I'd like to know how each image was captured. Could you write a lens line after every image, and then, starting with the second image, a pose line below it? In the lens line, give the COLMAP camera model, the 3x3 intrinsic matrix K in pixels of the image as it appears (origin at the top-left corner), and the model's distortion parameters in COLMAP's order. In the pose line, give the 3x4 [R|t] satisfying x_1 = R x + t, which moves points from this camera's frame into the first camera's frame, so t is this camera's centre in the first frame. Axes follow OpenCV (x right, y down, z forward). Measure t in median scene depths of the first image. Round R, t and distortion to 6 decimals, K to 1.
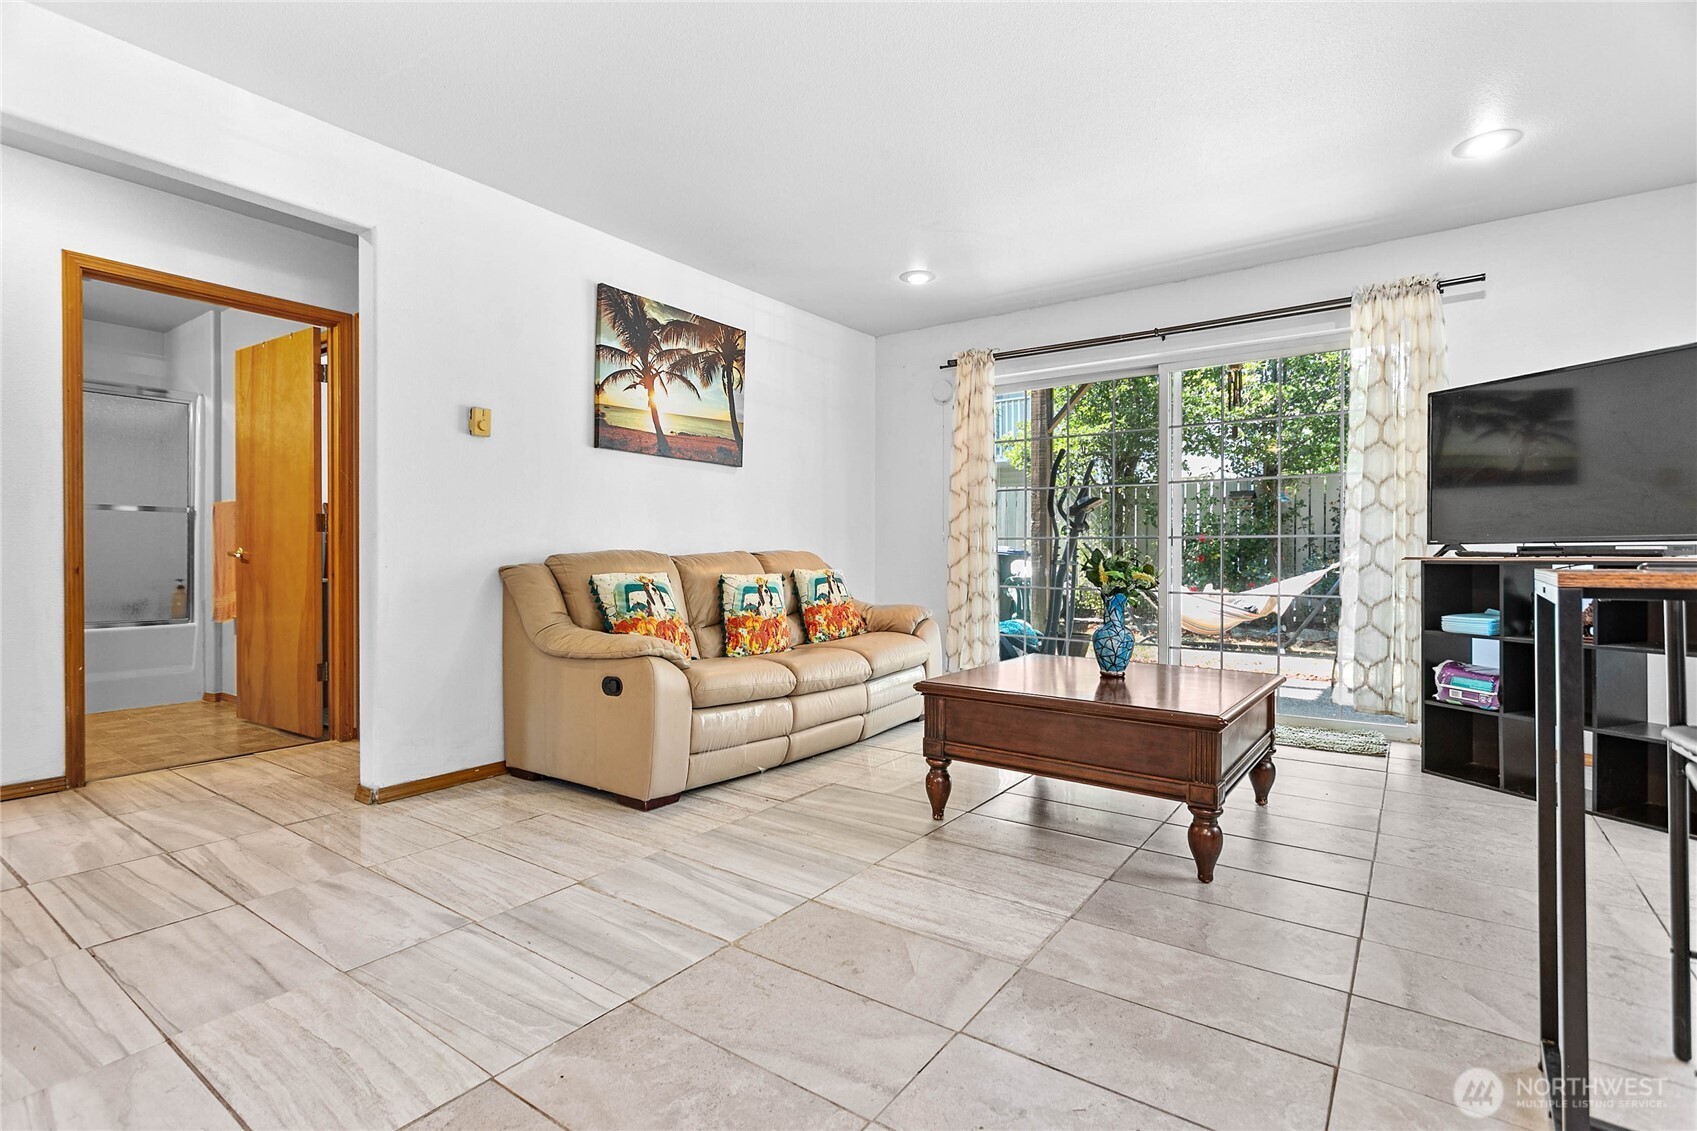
lens RADIAL K [[802.0, 0, 845.6], [0, 802.0, 560.2], [0, 0, 1]] dist [0.000888, 0.000377]
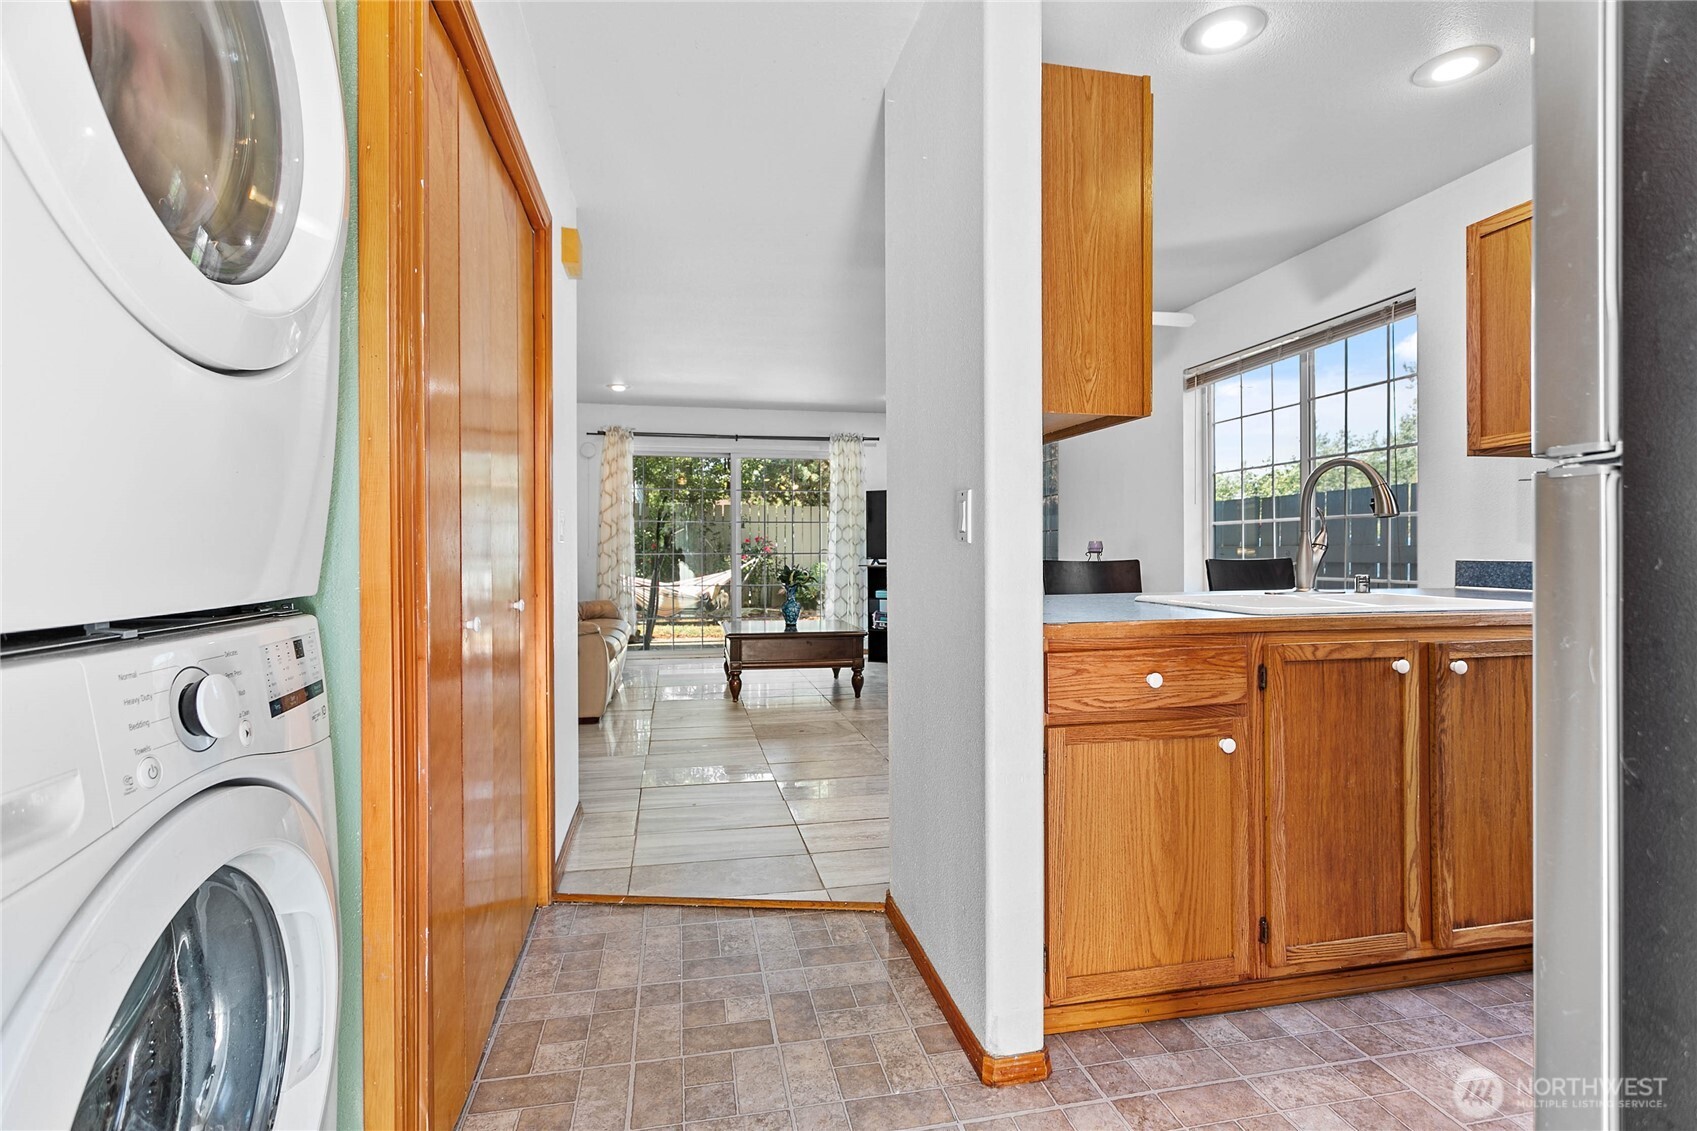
lens RADIAL K [[802.4, 0, 849.4], [0, 802.4, 551.7], [0, 0, 1]] dist [-0.001790, -0.000111]
pose [[0.670273, -0.005477, 0.742094, -0.876092], [0.009558, 0.999954, -0.001254, -0.034764], [-0.742053, 0.007933, 0.670294, -0.414349]]
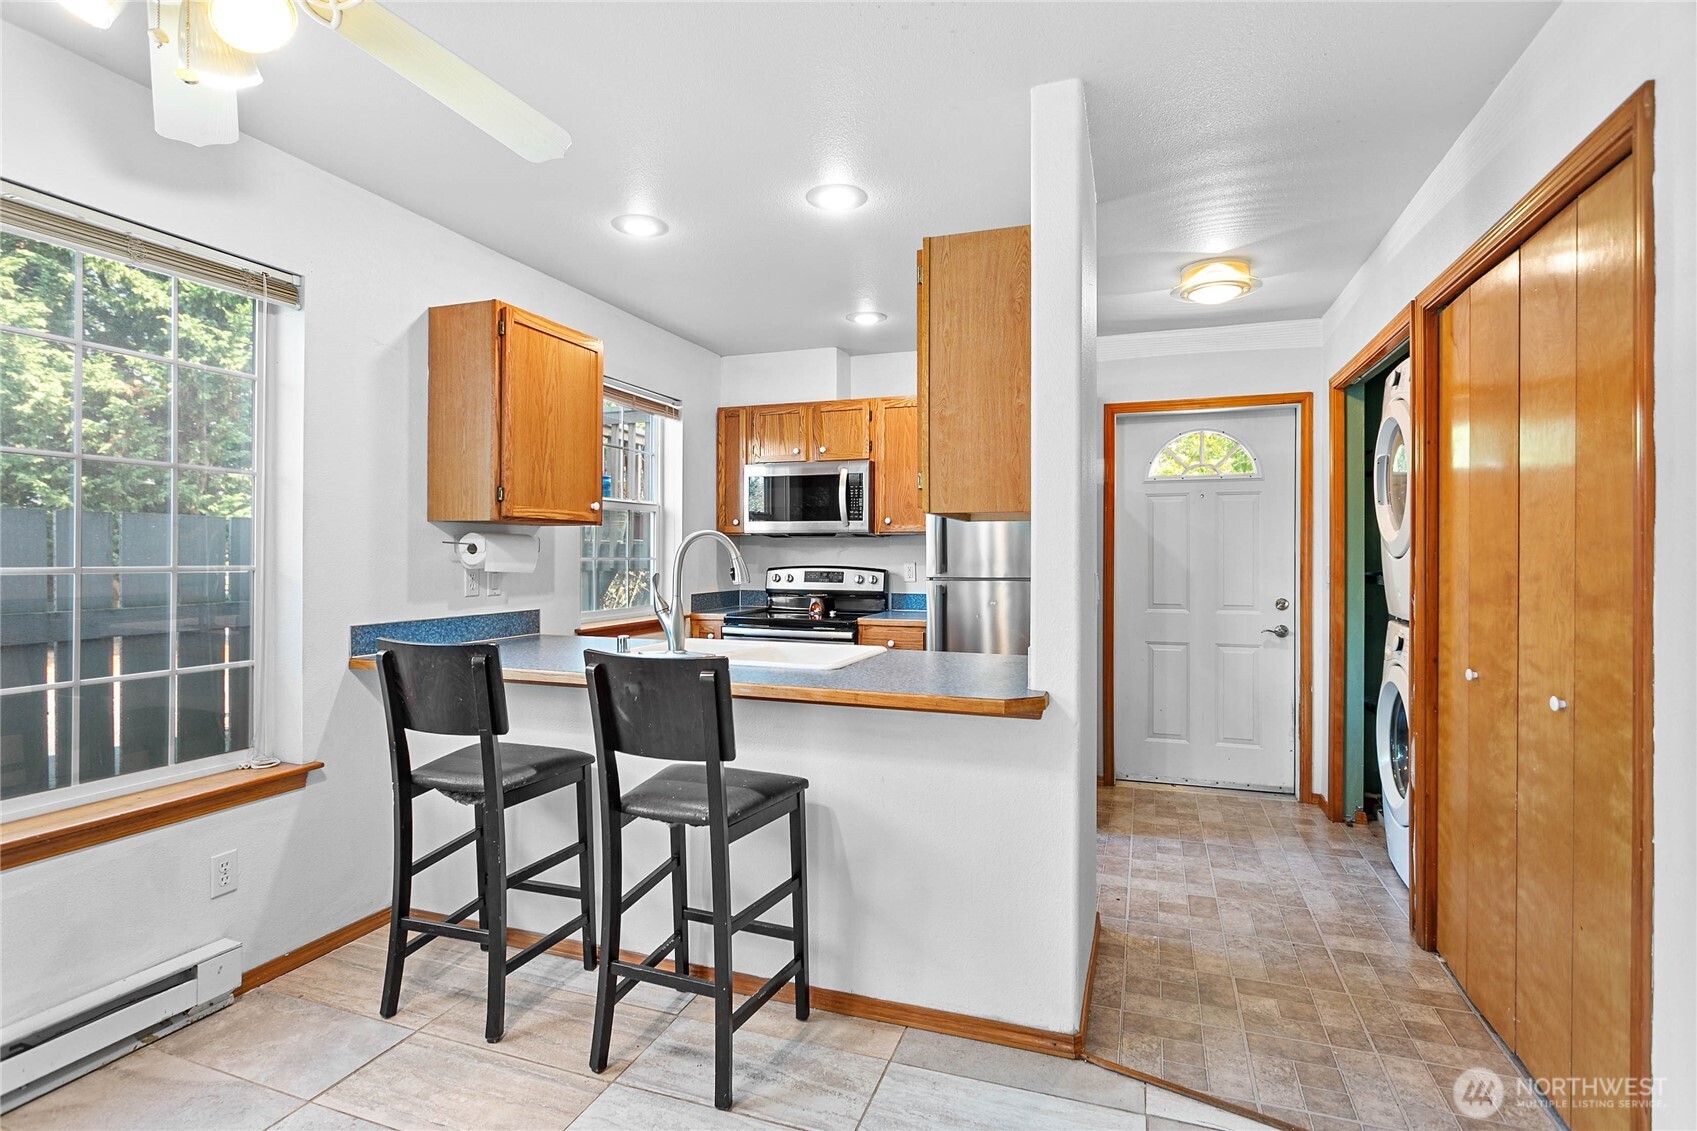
lens RADIAL K [[832.6, 0, 845.8], [0, 832.6, 553.7], [0, 0, 1]] dist [-0.006753, 0.001378]
pose [[-0.961318, -0.002674, -0.275427, -0.088899], [-0.004643, 0.999968, 0.006495, -0.089904], [0.275401, 0.007523, -0.961300, 0.470424]]
